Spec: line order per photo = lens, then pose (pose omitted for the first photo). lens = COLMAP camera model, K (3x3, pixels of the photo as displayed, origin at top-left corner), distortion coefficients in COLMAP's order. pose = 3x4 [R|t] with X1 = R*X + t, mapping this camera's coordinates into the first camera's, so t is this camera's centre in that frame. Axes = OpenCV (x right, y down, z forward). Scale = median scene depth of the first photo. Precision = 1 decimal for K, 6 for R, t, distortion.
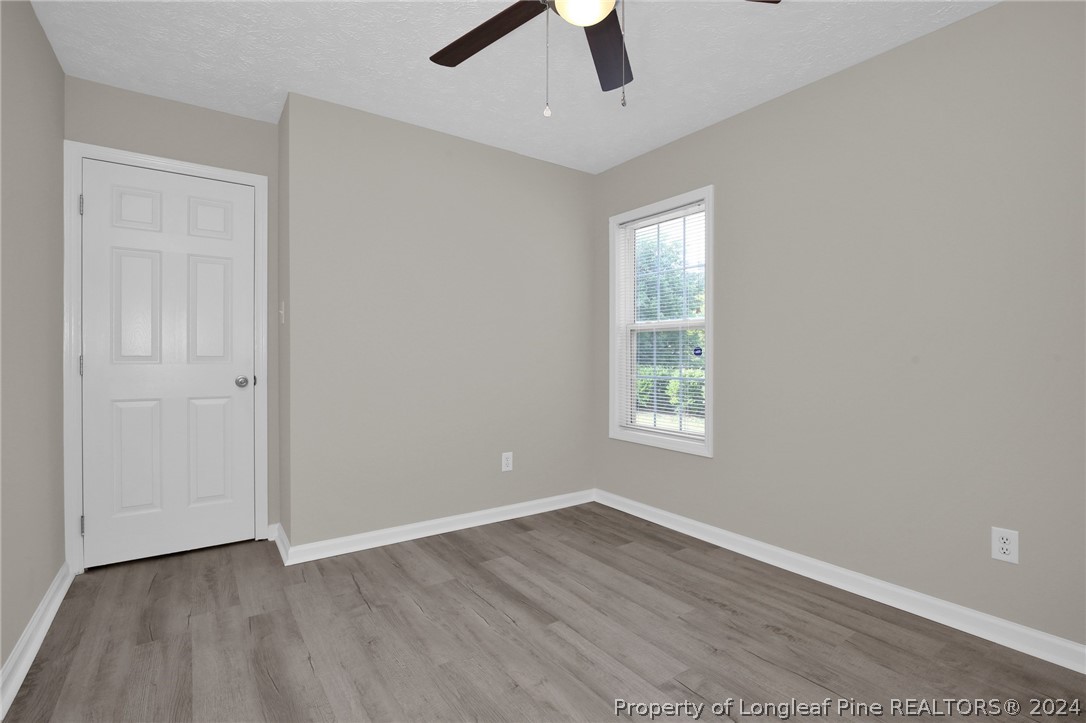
lens RADIAL K [[509.3, 0, 549.8], [0, 509.3, 358.0], [0, 0, 1]] dist [-0.032295, 0.005455]
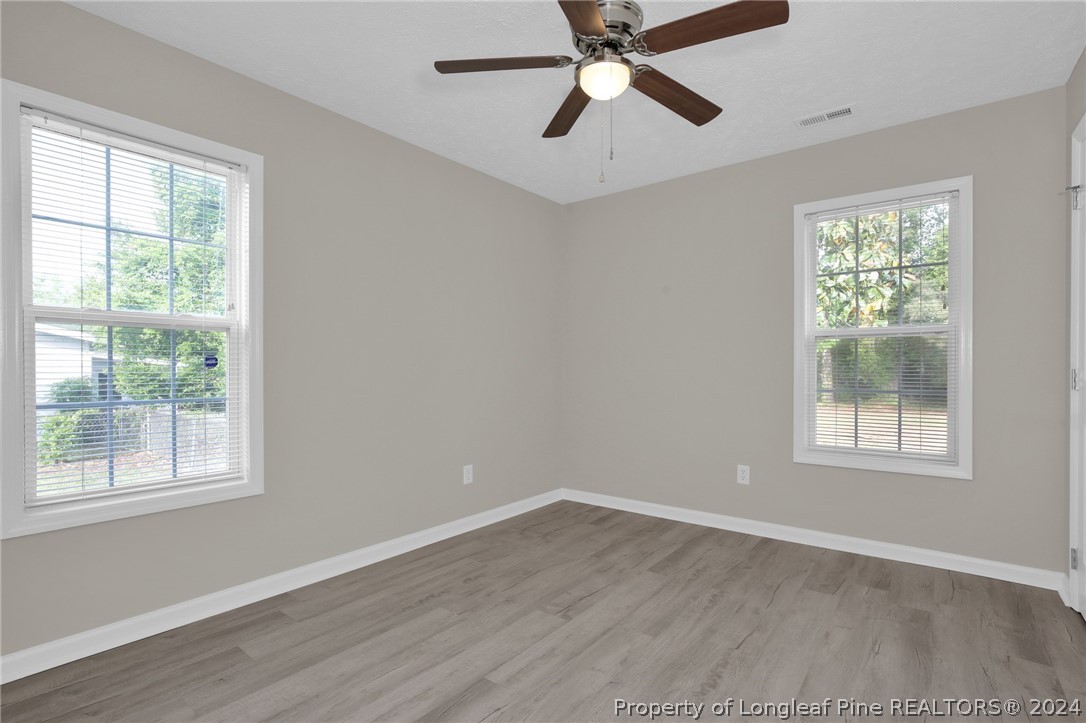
lens RADIAL K [[509.3, 0, 544.0], [0, 509.3, 367.7], [0, 0, 1]] dist [-0.032295, 0.005455]
pose [[-0.271534, 0.001157, 0.962428, -0.746293], [0.004629, 0.999989, 0.000104, -0.002692], [-0.962418, 0.004483, -0.271536, 1.020461]]
